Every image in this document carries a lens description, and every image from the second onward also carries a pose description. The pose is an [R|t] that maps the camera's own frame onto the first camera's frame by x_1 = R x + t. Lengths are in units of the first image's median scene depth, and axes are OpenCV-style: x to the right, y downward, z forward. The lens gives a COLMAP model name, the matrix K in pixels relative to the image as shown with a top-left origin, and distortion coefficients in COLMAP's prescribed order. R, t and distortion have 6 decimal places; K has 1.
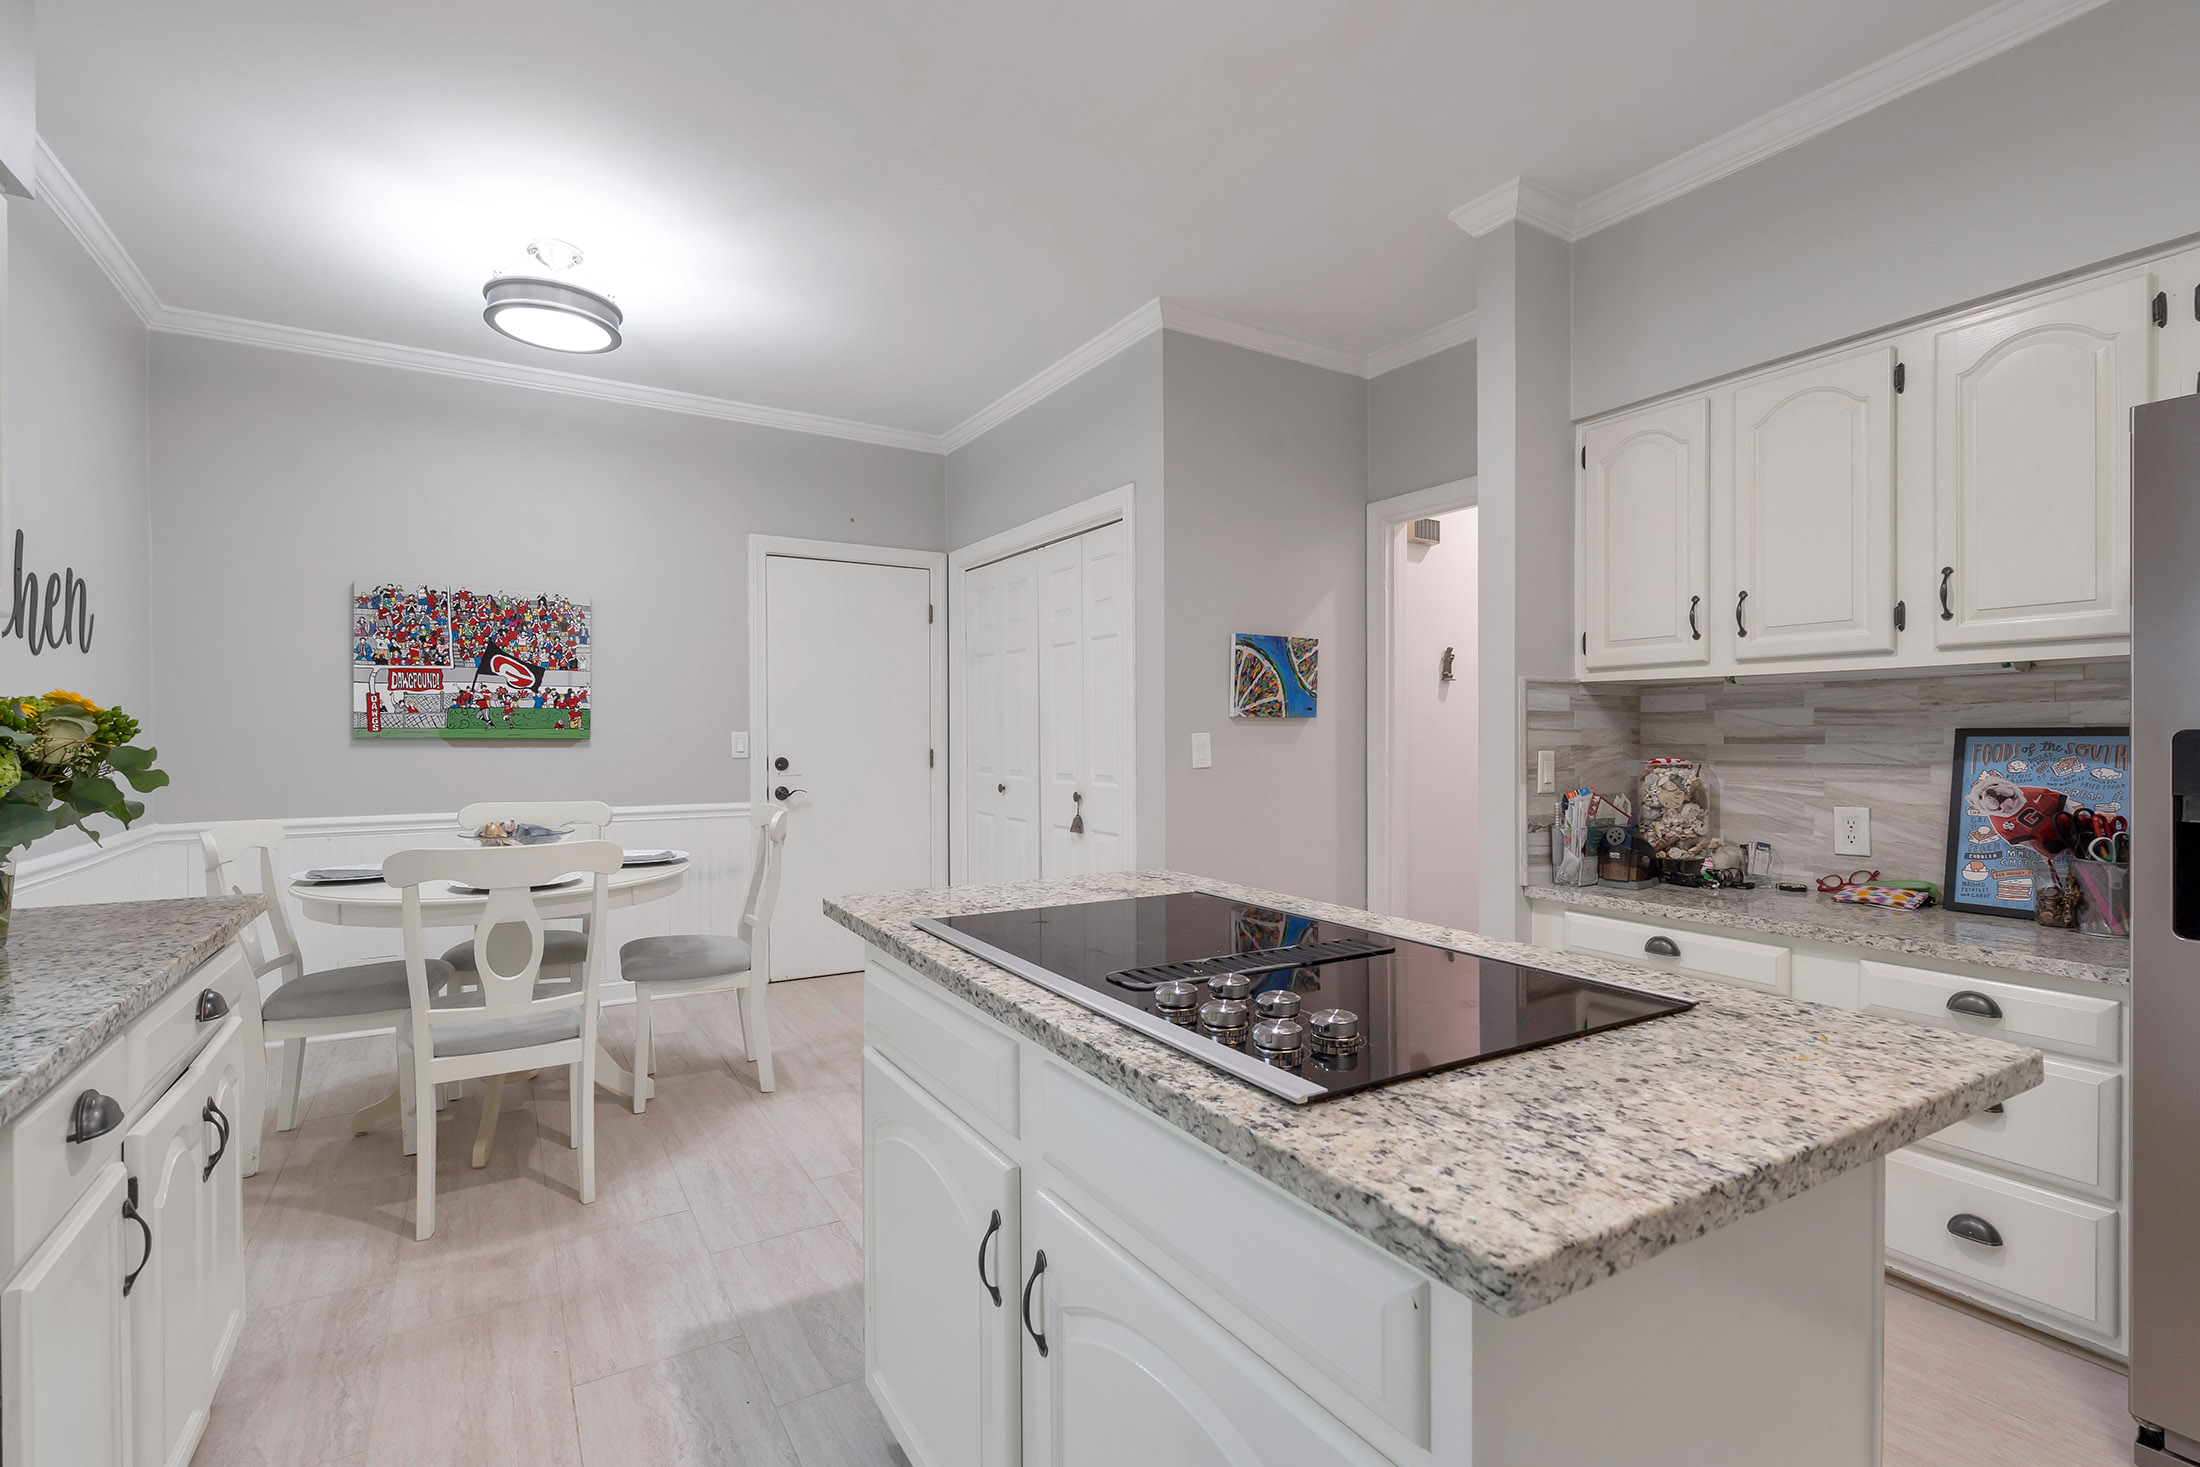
lens RADIAL K [[1024.7, 0, 1091.4], [0, 1024.7, 744.5], [0, 0, 1]] dist [-0.000101, 0.000386]
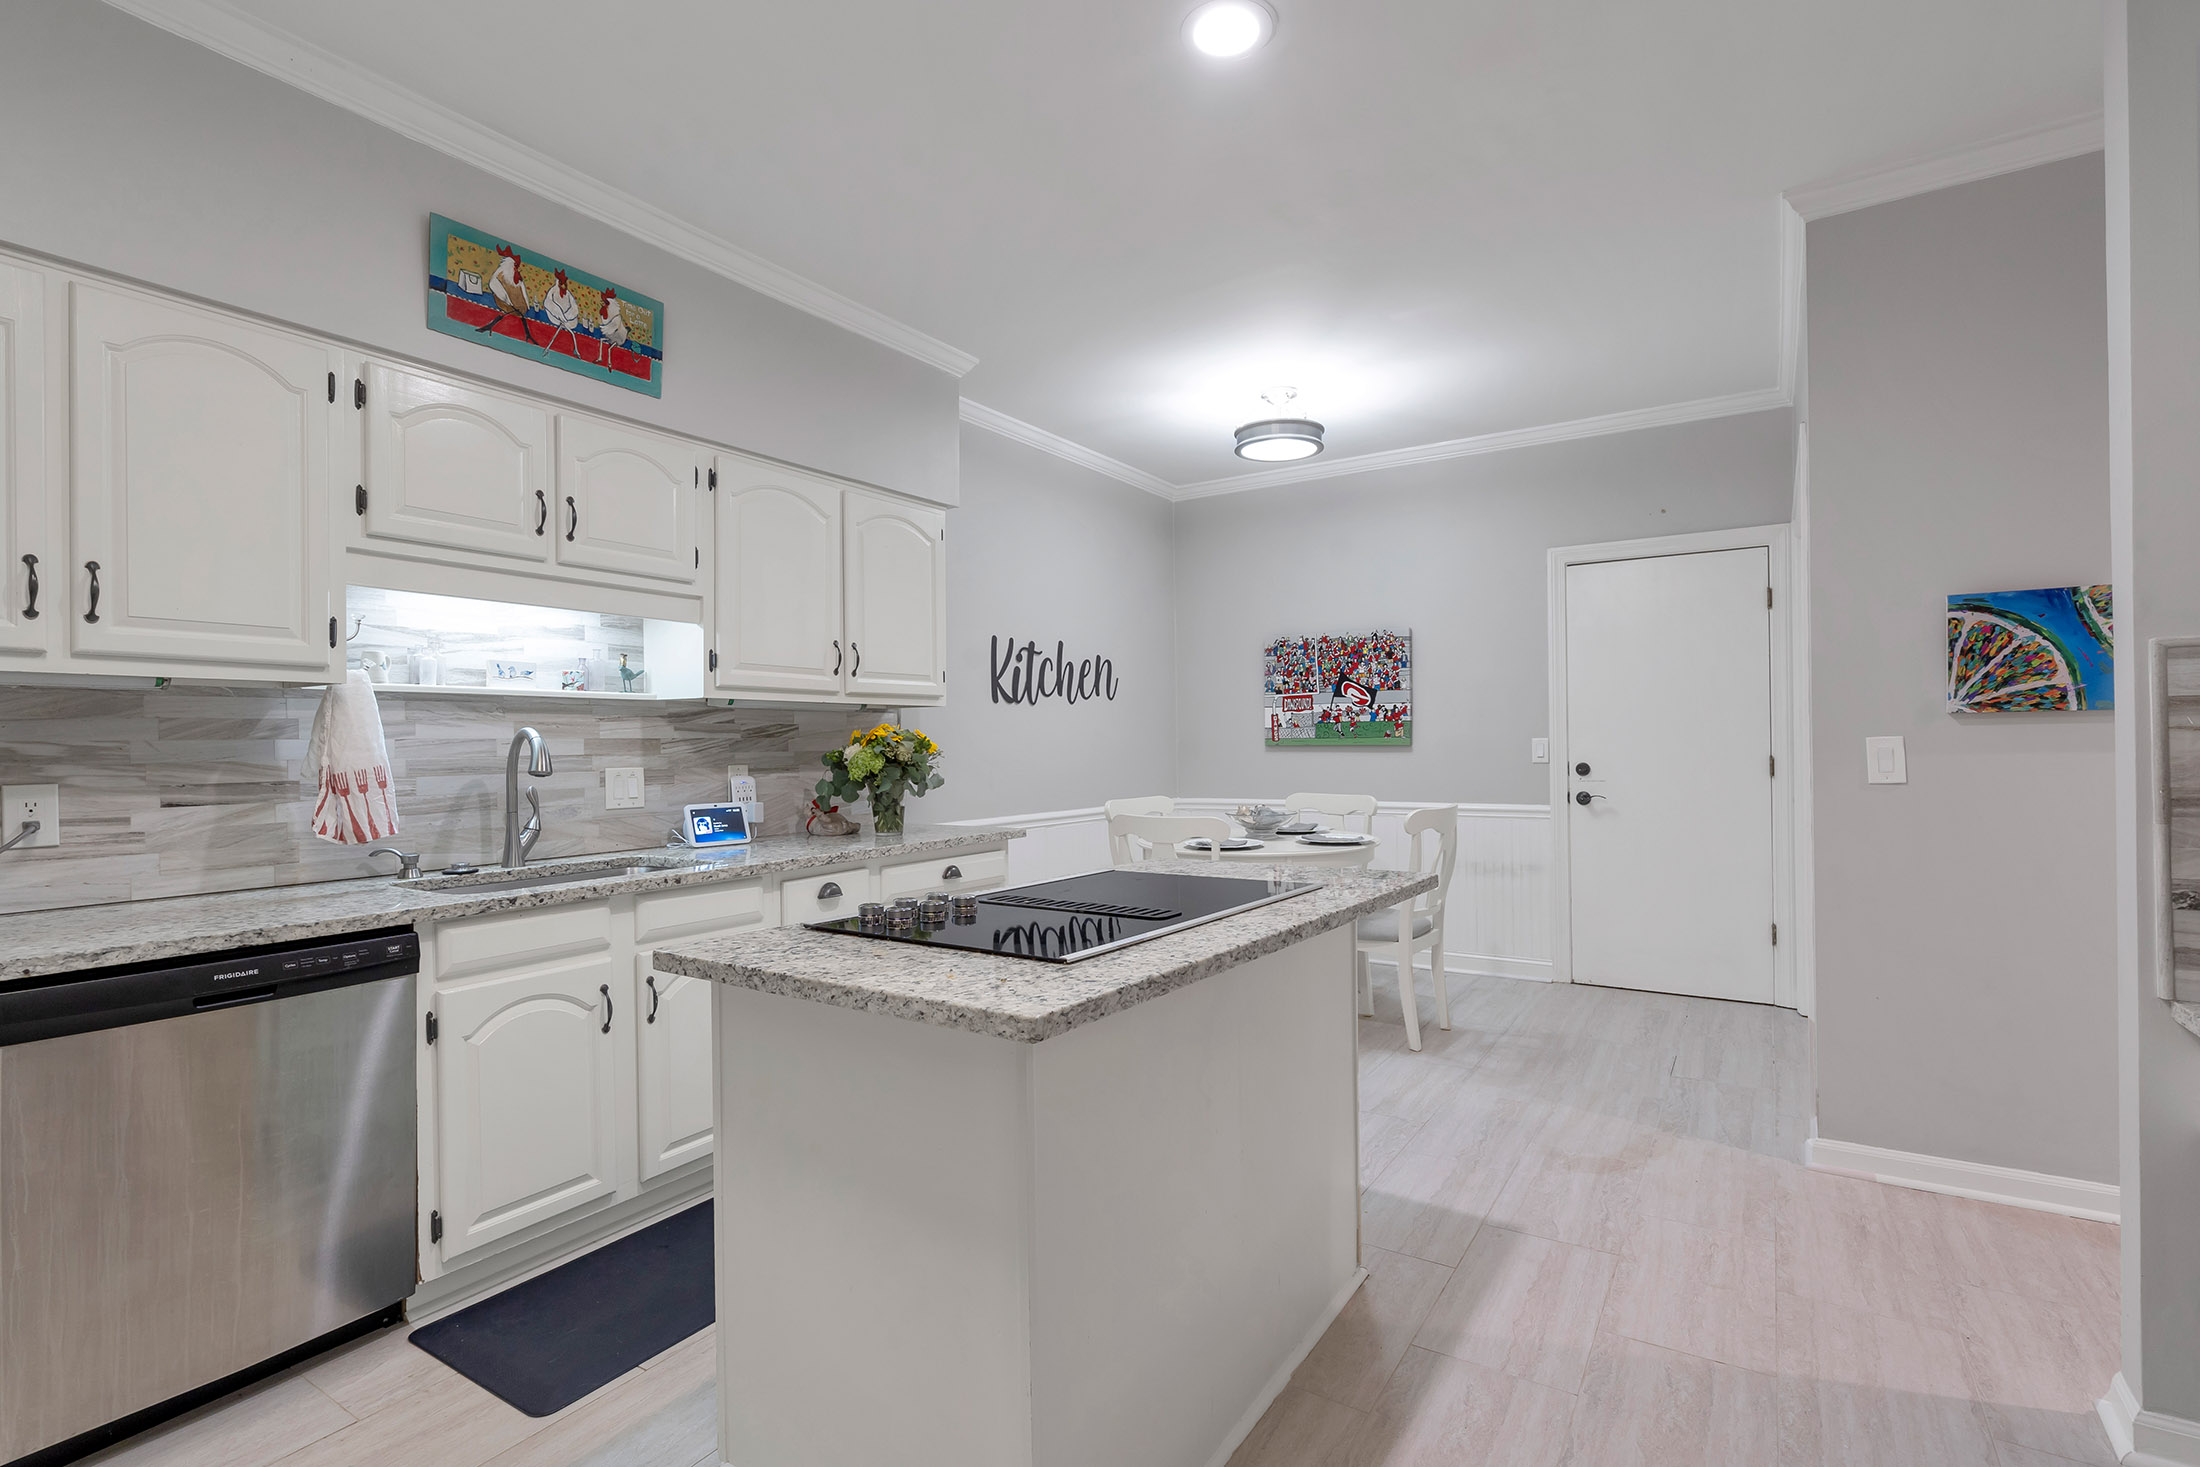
lens RADIAL K [[1024.7, 0, 1044.8], [0, 1024.7, 740.1], [0, 0, 1]] dist [-0.000101, 0.000386]
pose [[0.399156, -0.007724, -0.916850, 0.476640], [0.001980, 0.999969, -0.007562, -0.003476], [0.916881, 0.001203, 0.399159, 0.124976]]
